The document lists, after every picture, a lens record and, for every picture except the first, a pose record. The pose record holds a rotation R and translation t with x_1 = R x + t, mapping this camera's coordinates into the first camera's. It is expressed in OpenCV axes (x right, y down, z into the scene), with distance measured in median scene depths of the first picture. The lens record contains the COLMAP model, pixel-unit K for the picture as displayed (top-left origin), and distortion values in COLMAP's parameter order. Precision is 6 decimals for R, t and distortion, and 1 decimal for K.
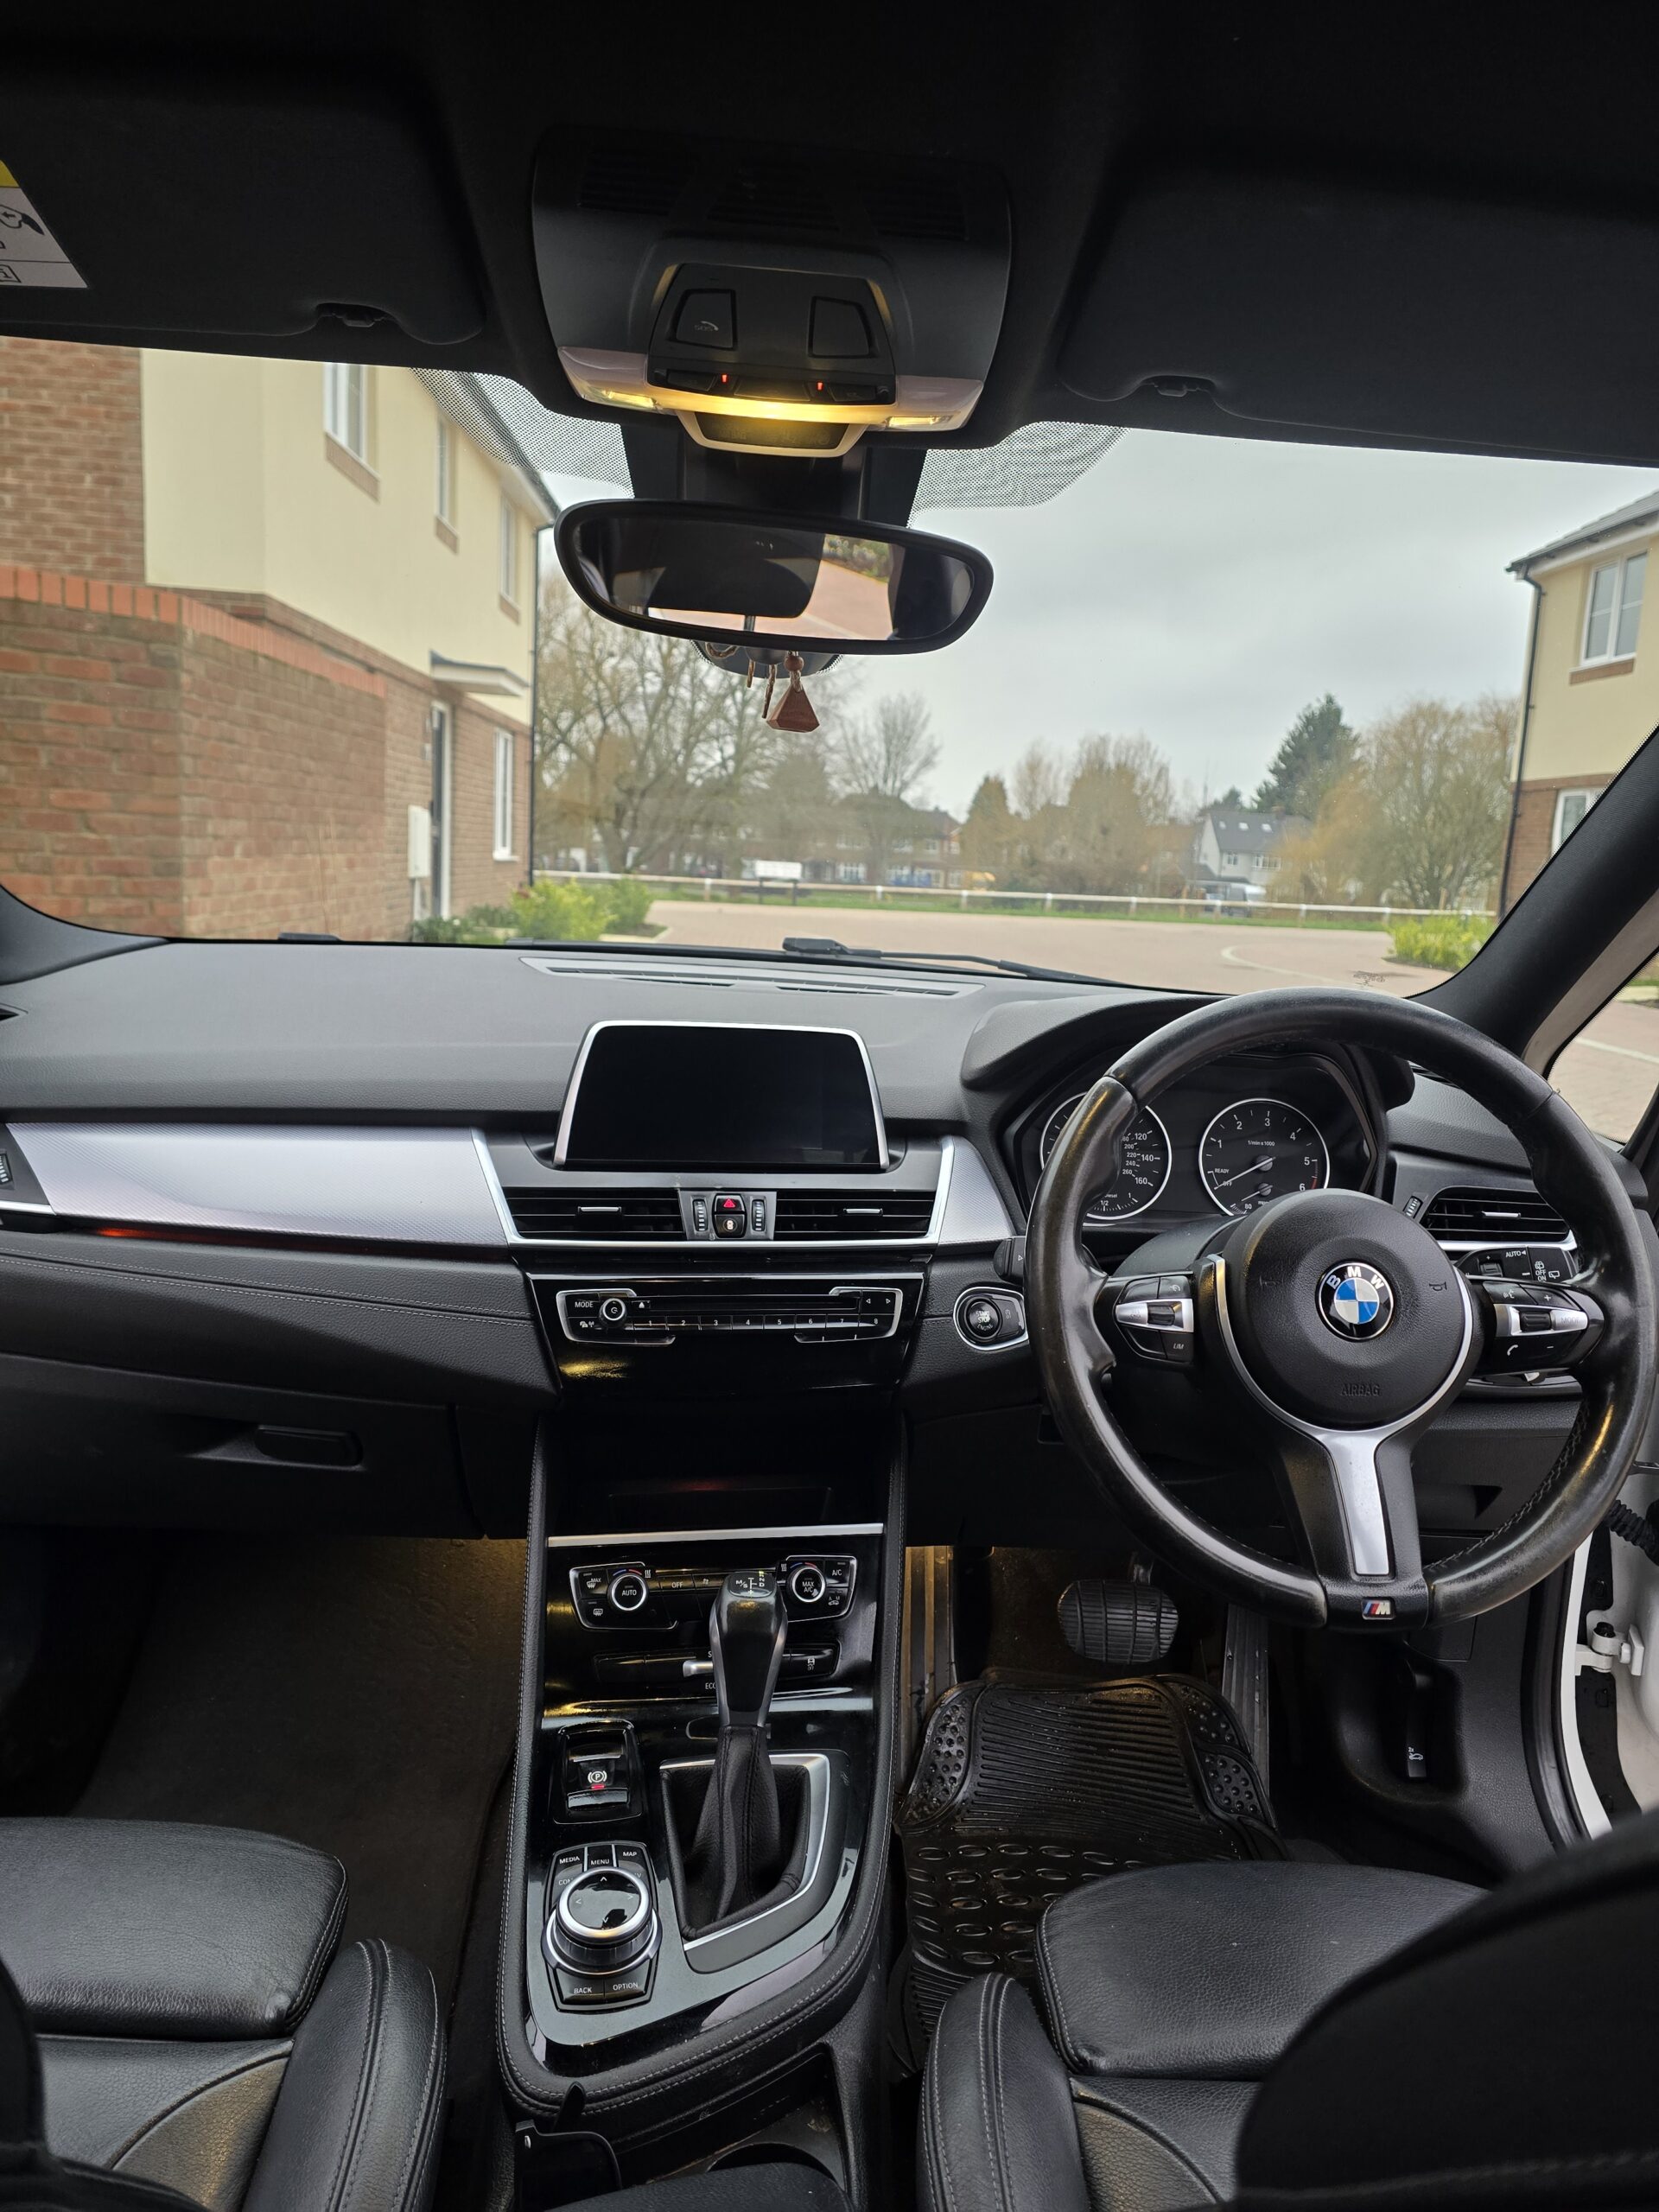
lens RADIAL K [[1481.4, 0, 848.9], [0, 1481.4, 1098.5], [0, 0, 1]] dist [0.066969, -0.070815]
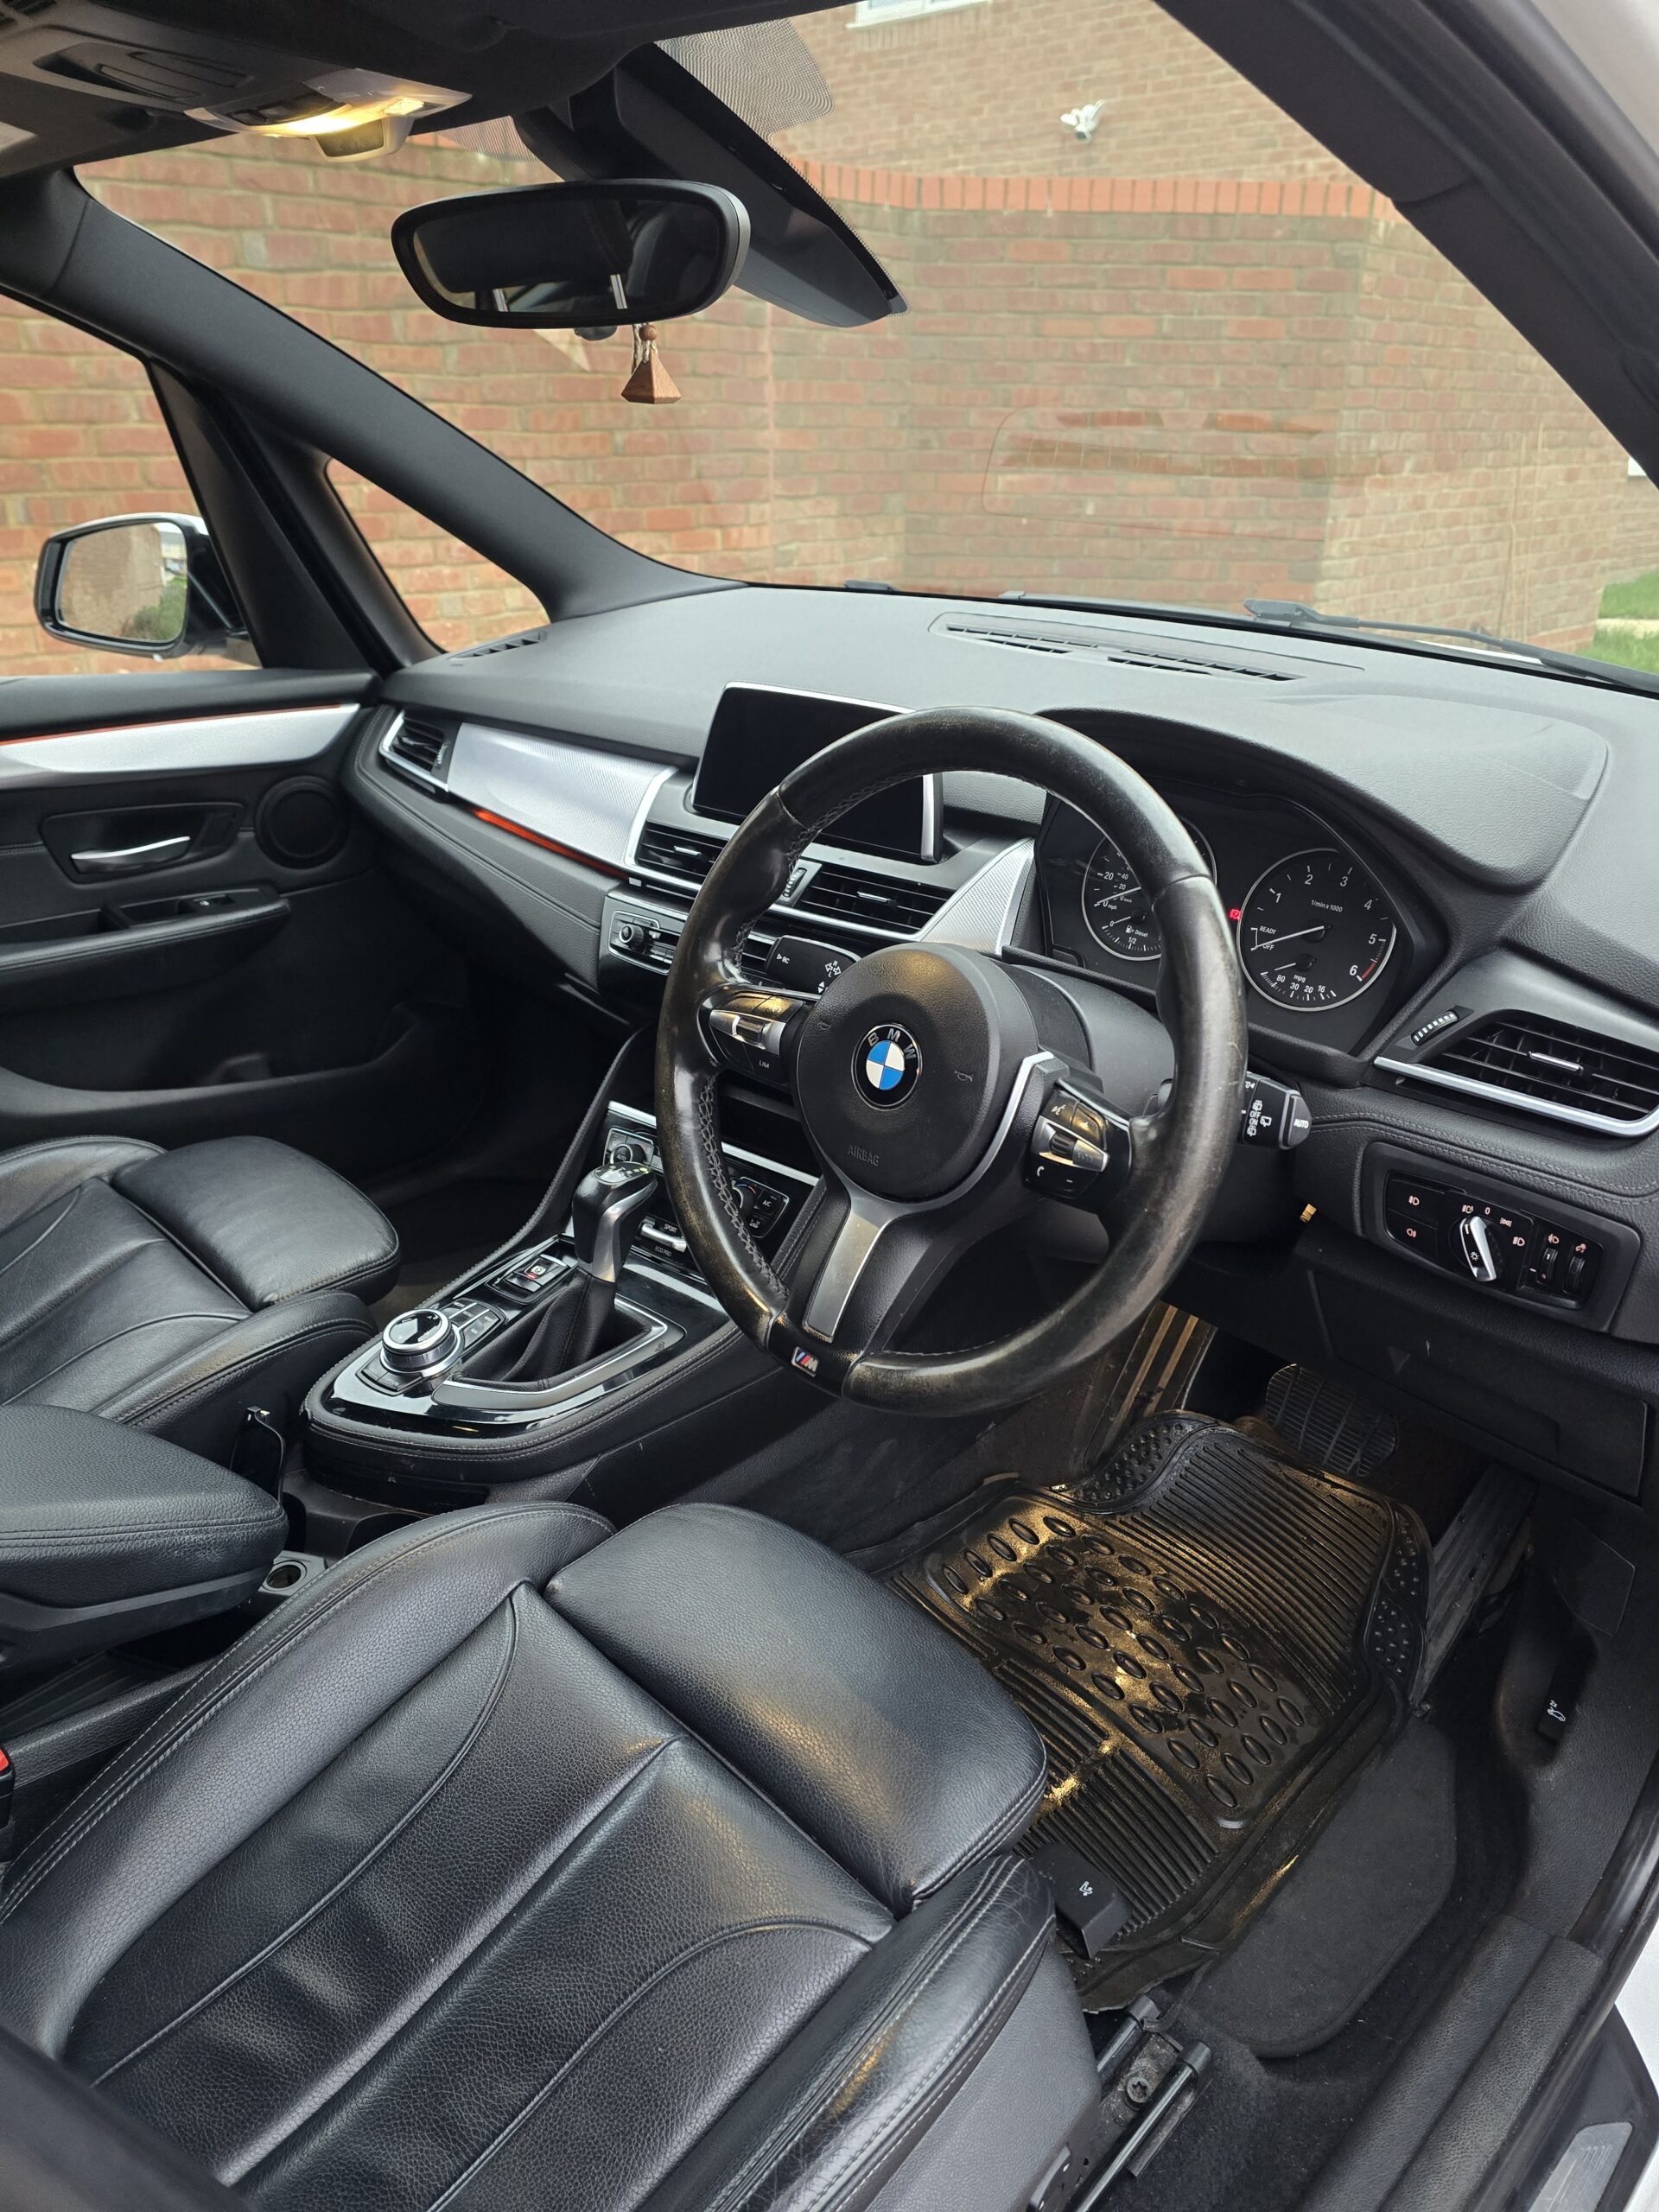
lens RADIAL K [[1455.6, 0, 857.1], [0, 1455.6, 1130.1], [0, 0, 1]] dist [0.061349, -0.095390]
pose [[0.659485, 0.291202, -0.693023, 0.137005], [-0.097014, 0.947180, 0.305678, -0.014463], [0.745431, -0.134357, 0.652902, 0.054724]]
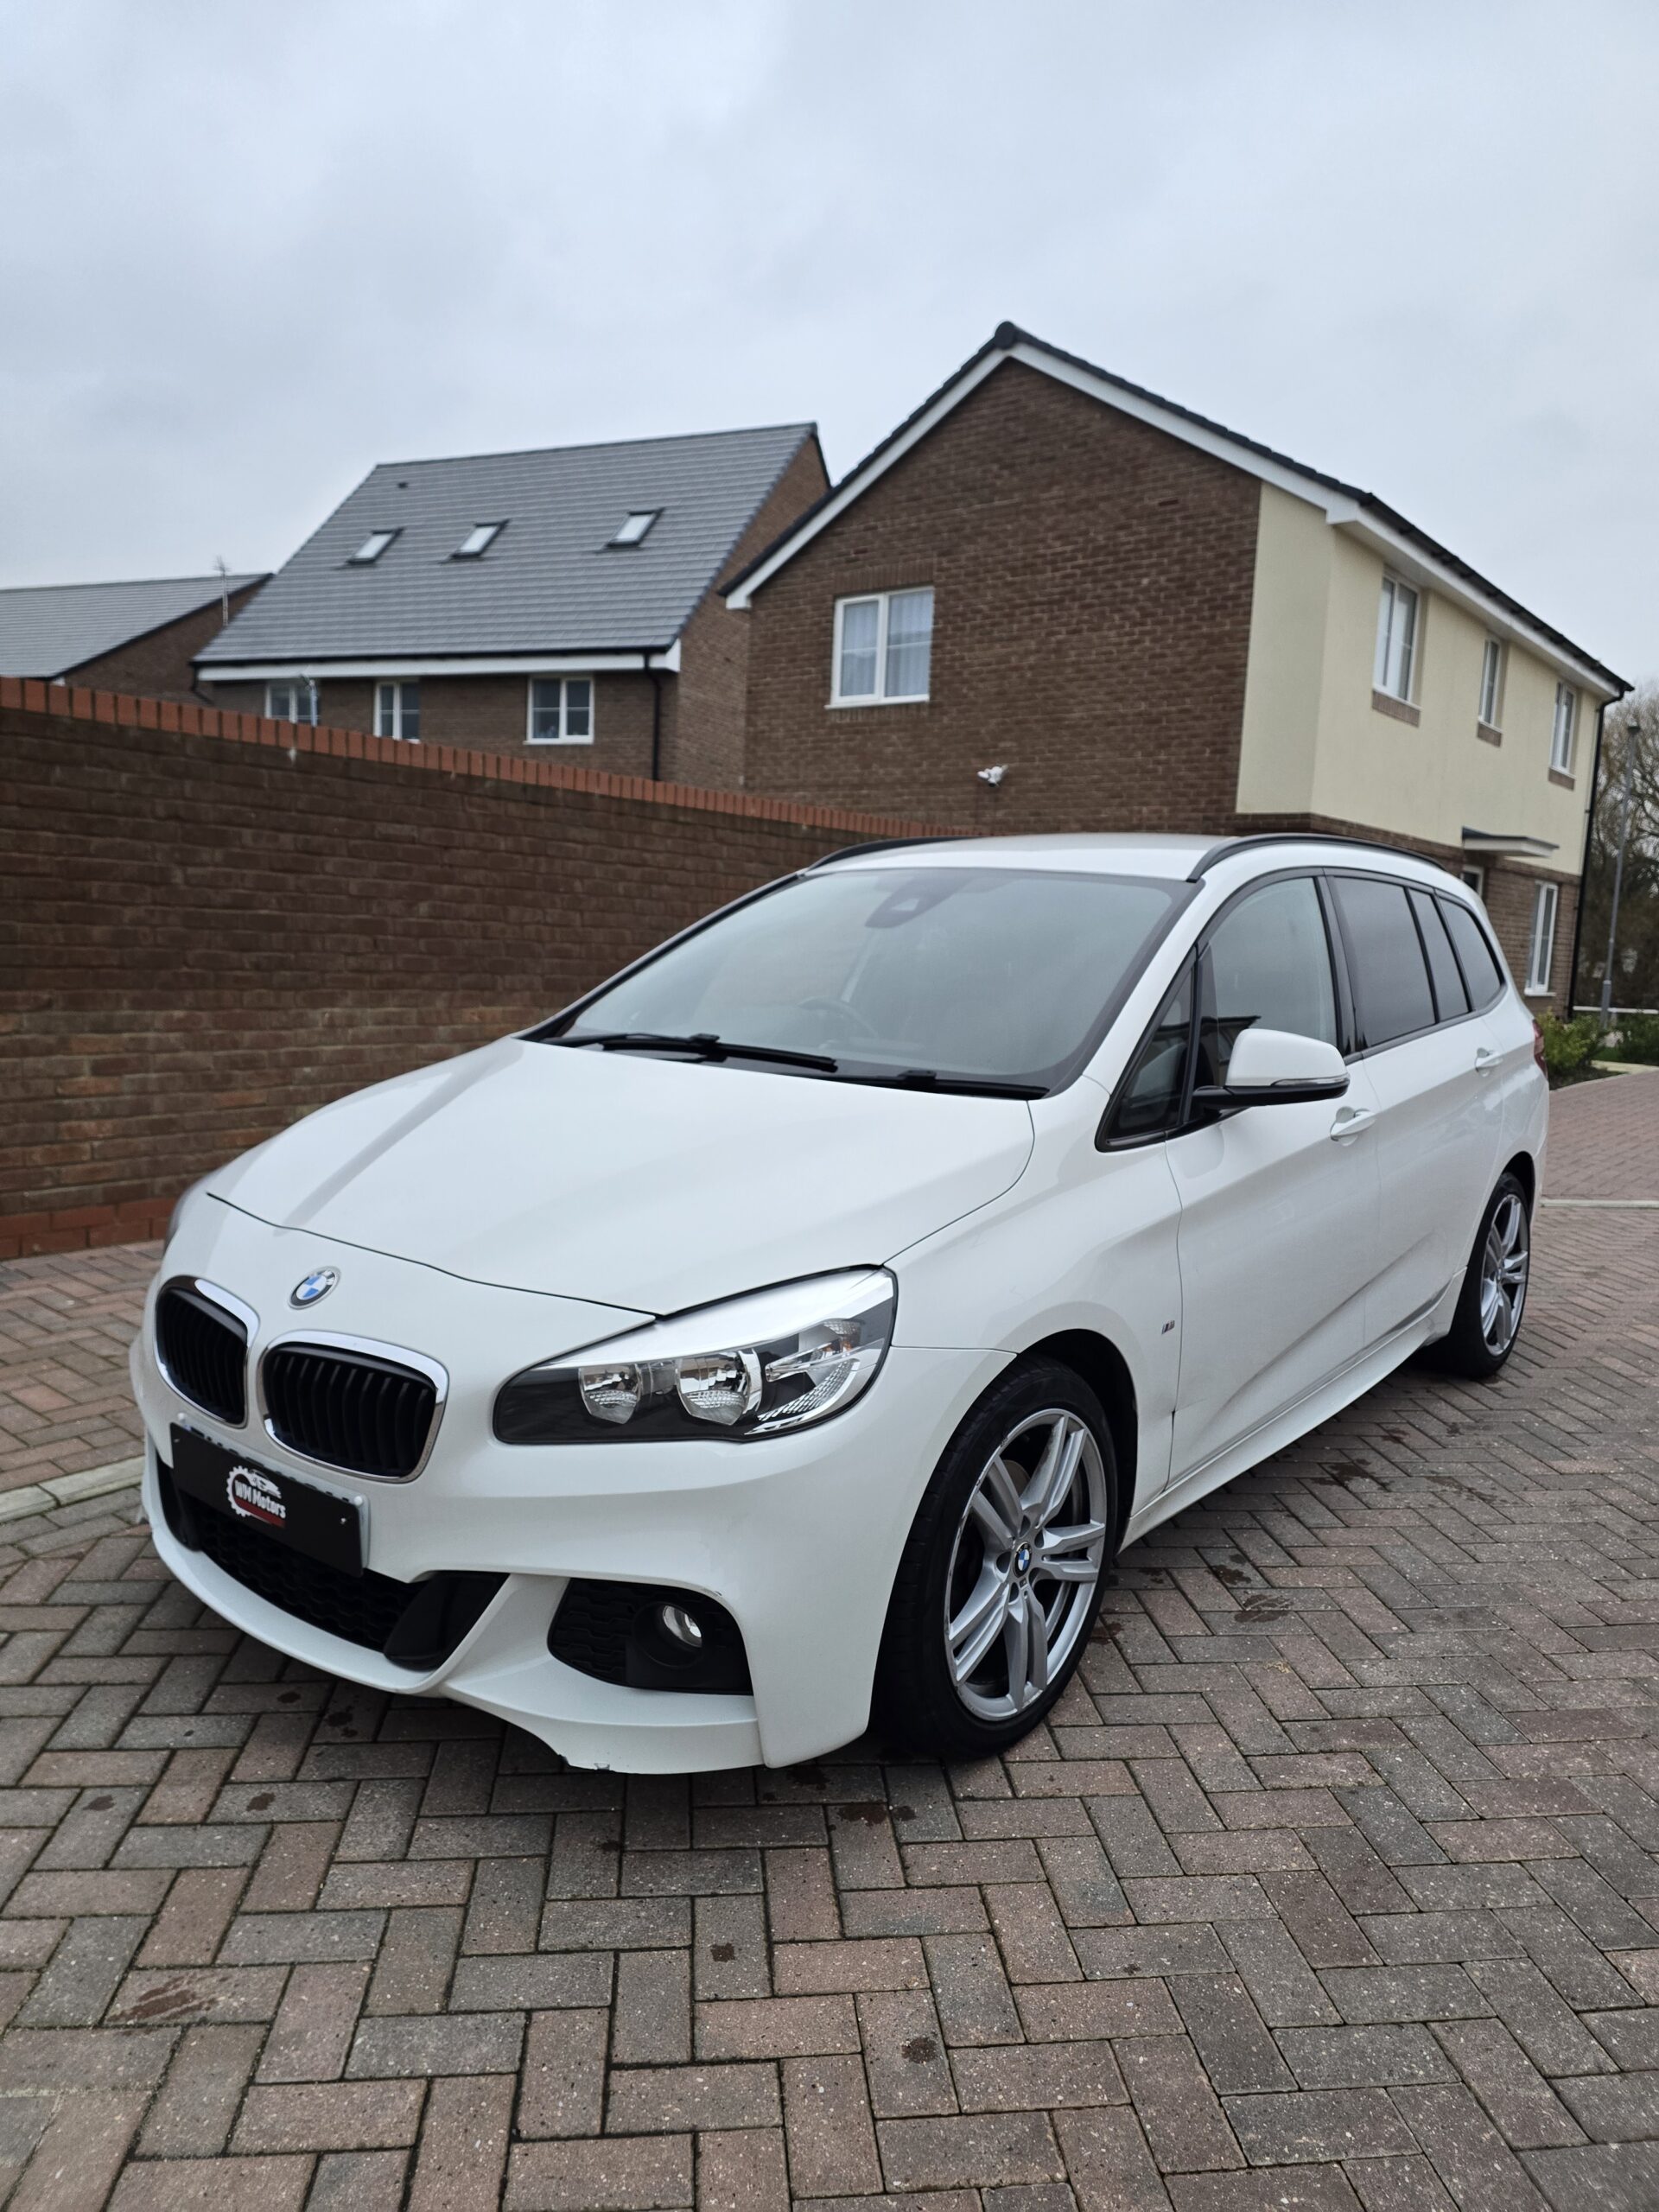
lens RADIAL K [[1489.1, 0, 829.5], [0, 1489.1, 1106.0], [0, 0, 1]] dist [0.074847, -0.102092]
pose [[0.743793, 0.054684, -0.666170, 0.348845], [-0.112815, 0.992620, -0.044479, 0.089796], [0.658821, 0.108238, 0.744473, -0.506130]]
